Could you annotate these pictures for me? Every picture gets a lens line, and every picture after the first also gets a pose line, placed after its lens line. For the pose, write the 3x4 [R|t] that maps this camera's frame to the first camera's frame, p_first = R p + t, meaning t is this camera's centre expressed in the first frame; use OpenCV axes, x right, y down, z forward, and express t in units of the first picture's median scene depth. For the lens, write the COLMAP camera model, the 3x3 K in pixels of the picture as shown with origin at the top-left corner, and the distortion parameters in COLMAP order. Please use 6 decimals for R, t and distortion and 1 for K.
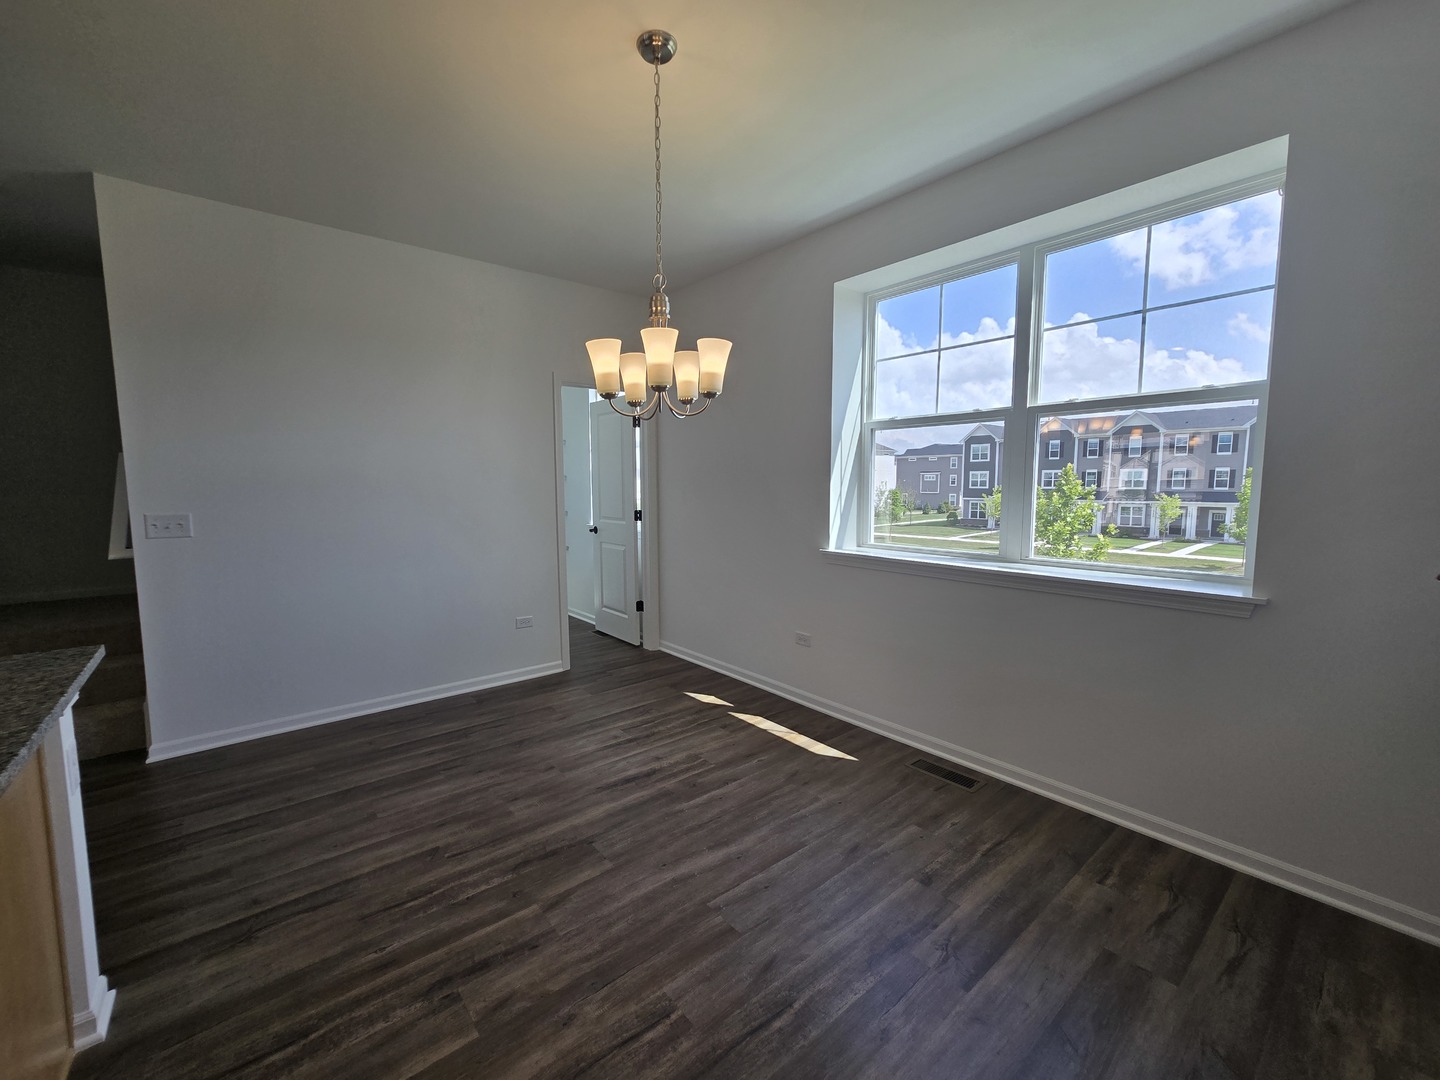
lens RADIAL K [[588.7, 0, 708.5], [0, 588.7, 543.2], [0, 0, 1]] dist [-0.003761, 0.004440]
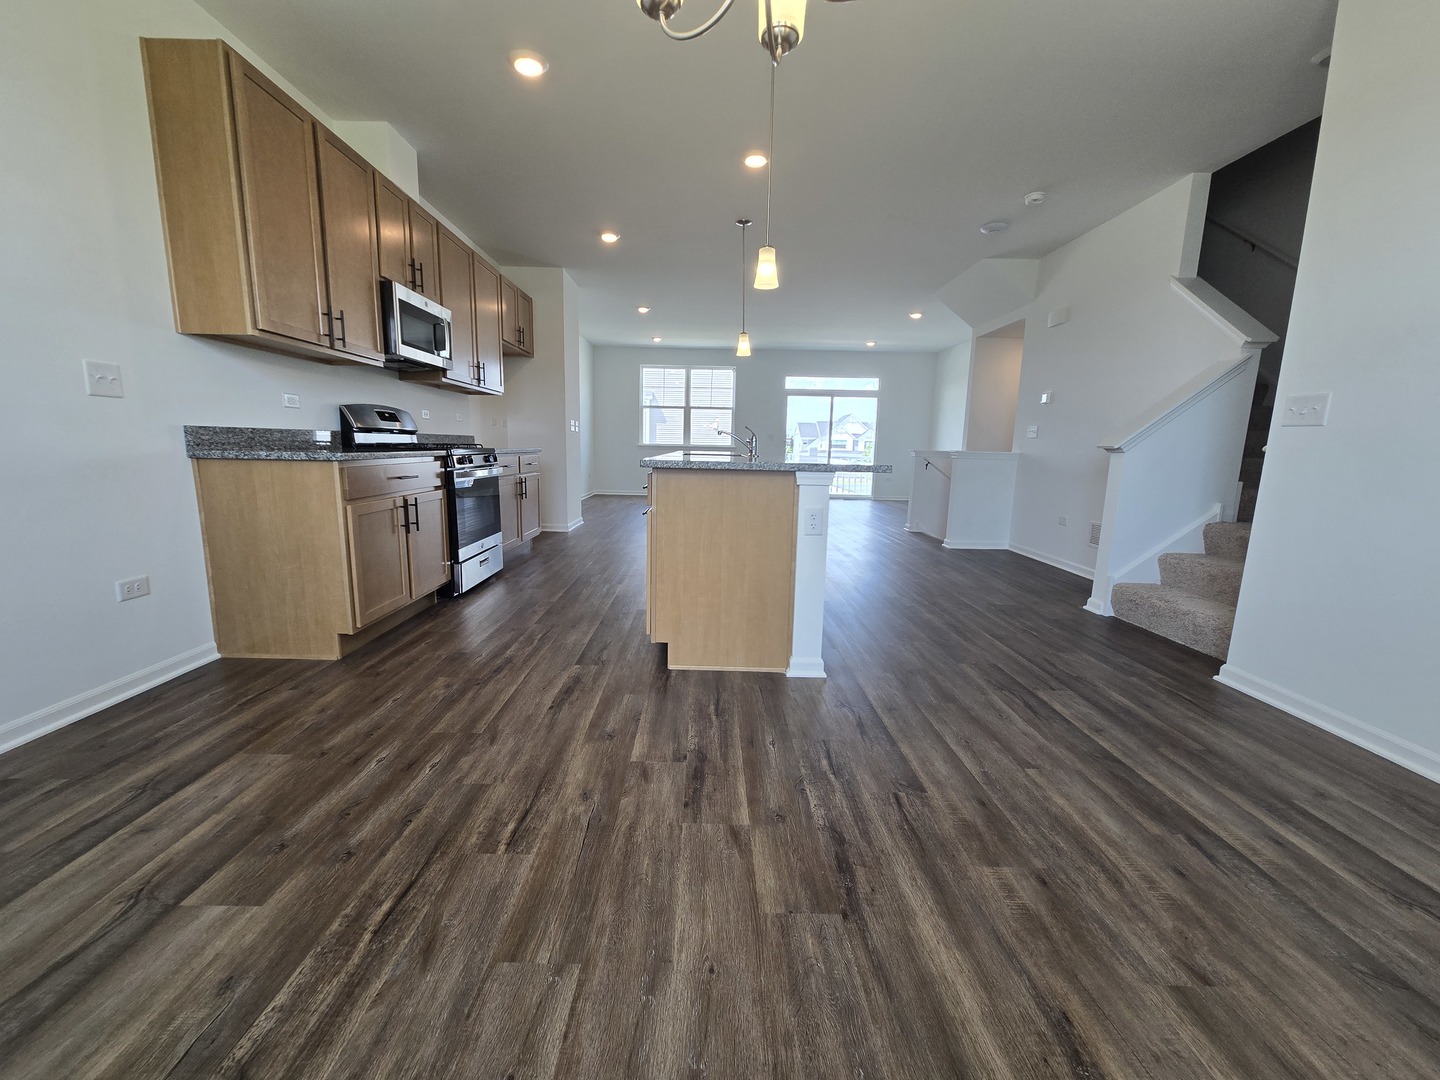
lens RADIAL K [[586.7, 0, 704.8], [0, 586.7, 543.2], [0, 0, 1]] dist [-0.000746, -0.000110]
pose [[-0.635080, 0.119609, -0.763130, 0.327648], [-0.099680, 0.966988, 0.234515, 0.059158], [0.765988, 0.225005, -0.602192, 1.406689]]
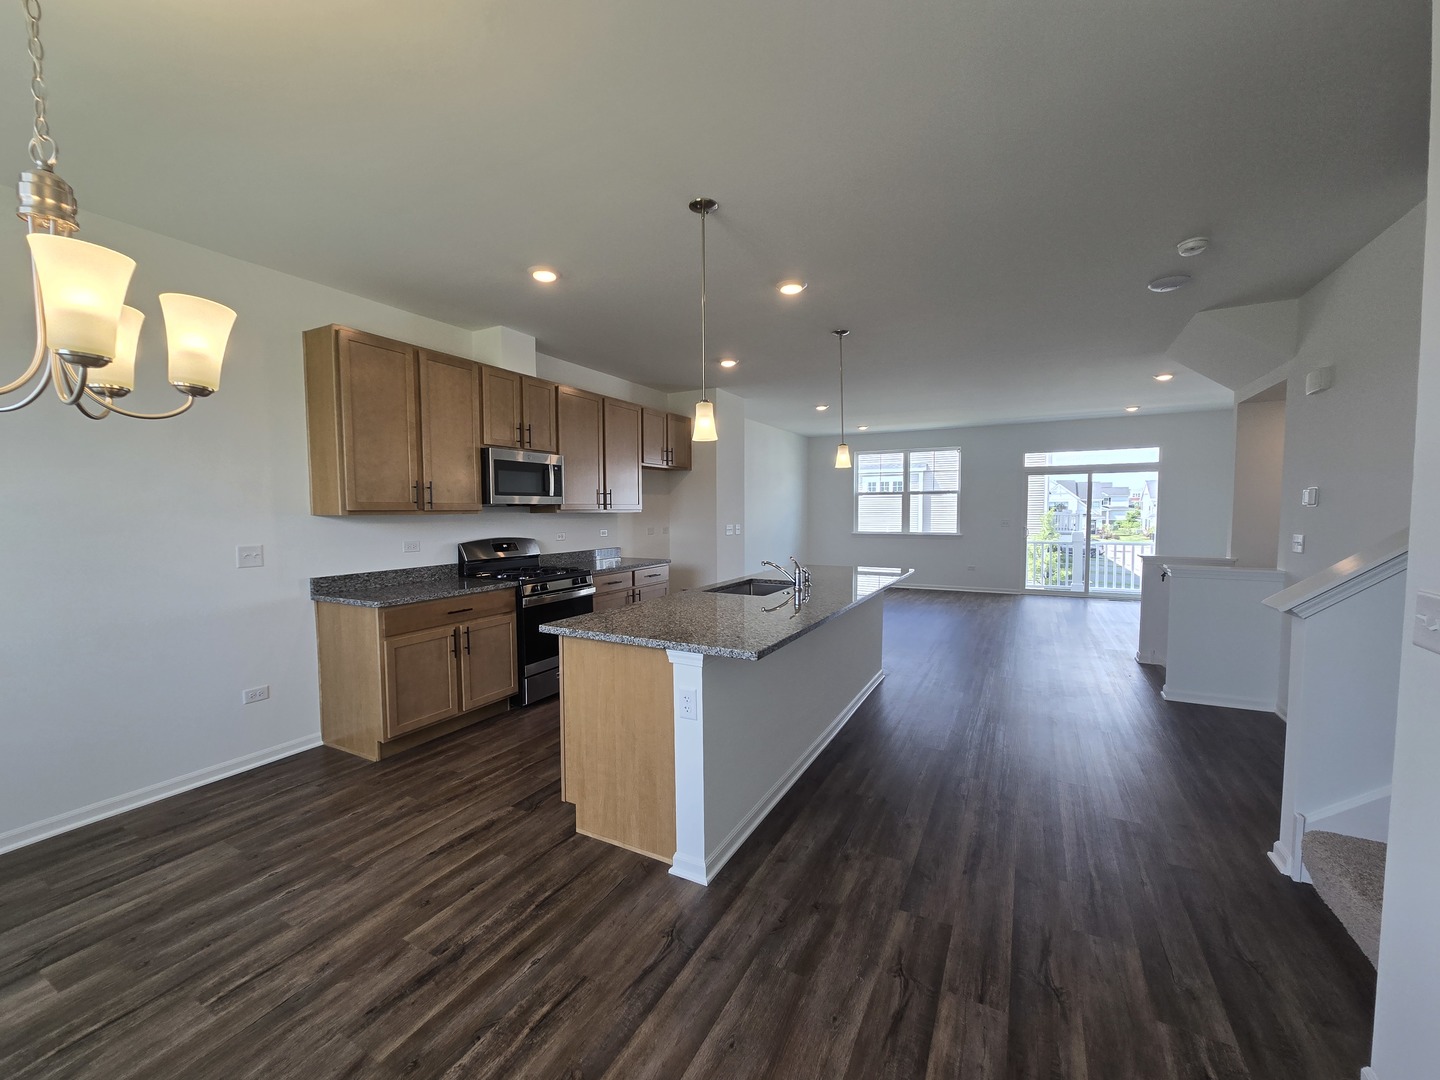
lens RADIAL K [[588.7, 0, 708.5], [0, 588.7, 543.2], [0, 0, 1]] dist [-0.003761, 0.004440]
pose [[-0.925578, 0.031528, -0.377241, -0.440886], [-0.030434, 0.987103, 0.157170, -0.215964], [0.377330, 0.156954, -0.912681, 1.848277]]
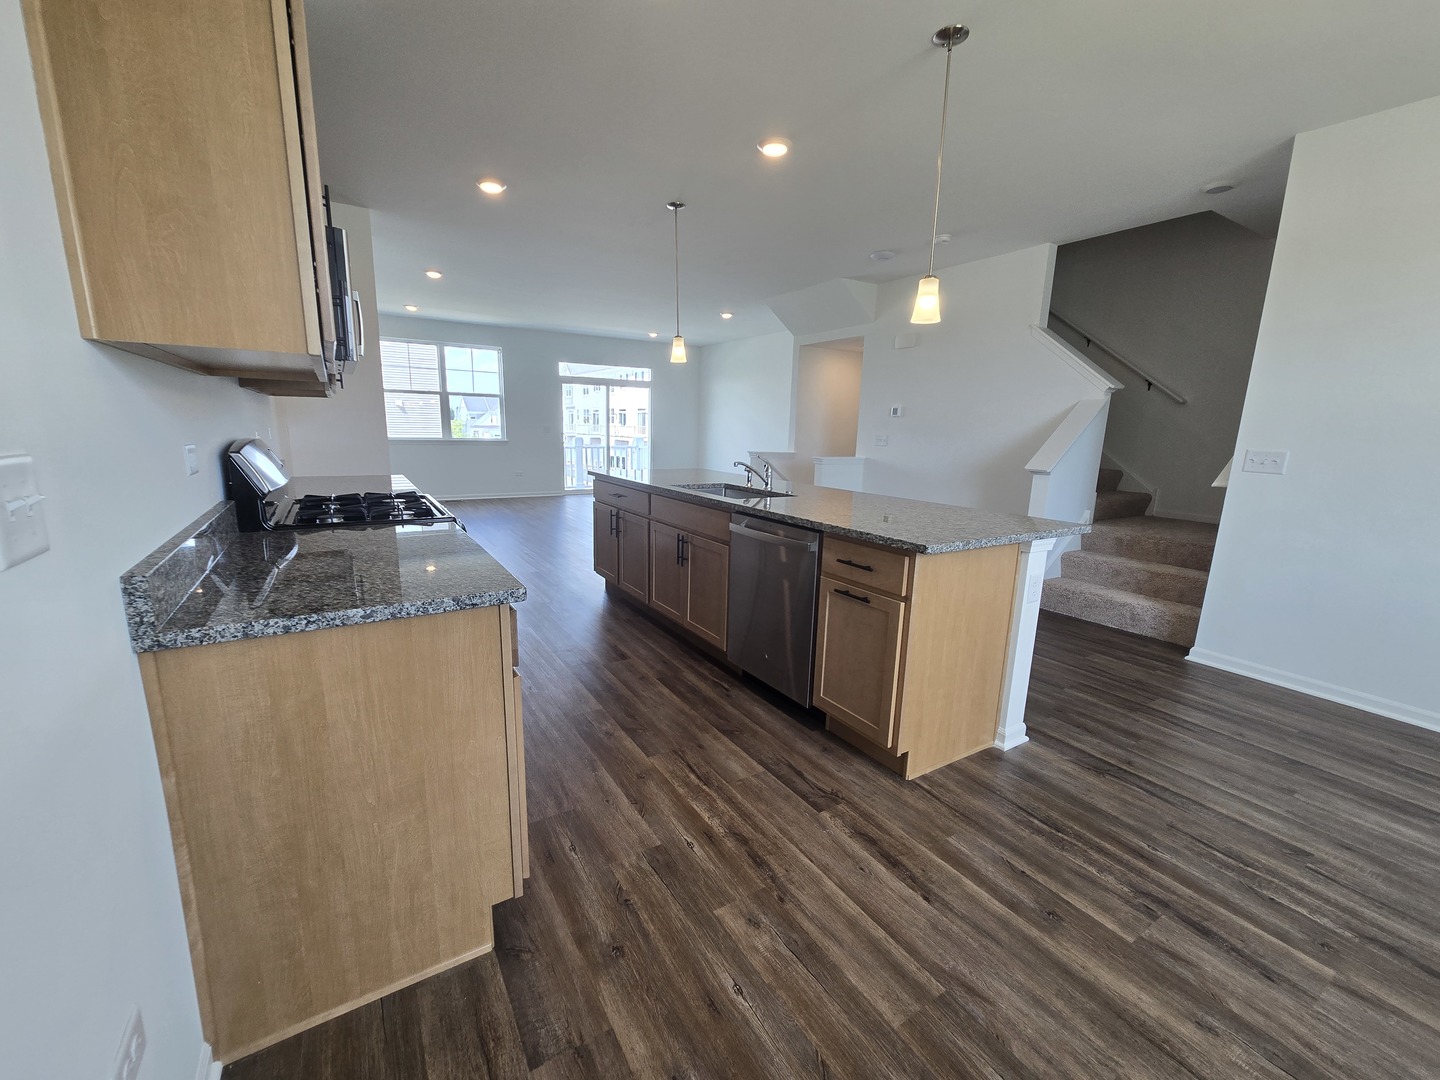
lens RADIAL K [[586.7, 0, 704.8], [0, 586.7, 543.2], [0, 0, 1]] dist [-0.000746, -0.000110]
pose [[-0.137803, 0.196757, -0.970720, 0.457149], [-0.127706, 0.968360, 0.214408, 0.024388], [0.982192, 0.153513, -0.108316, 0.211539]]
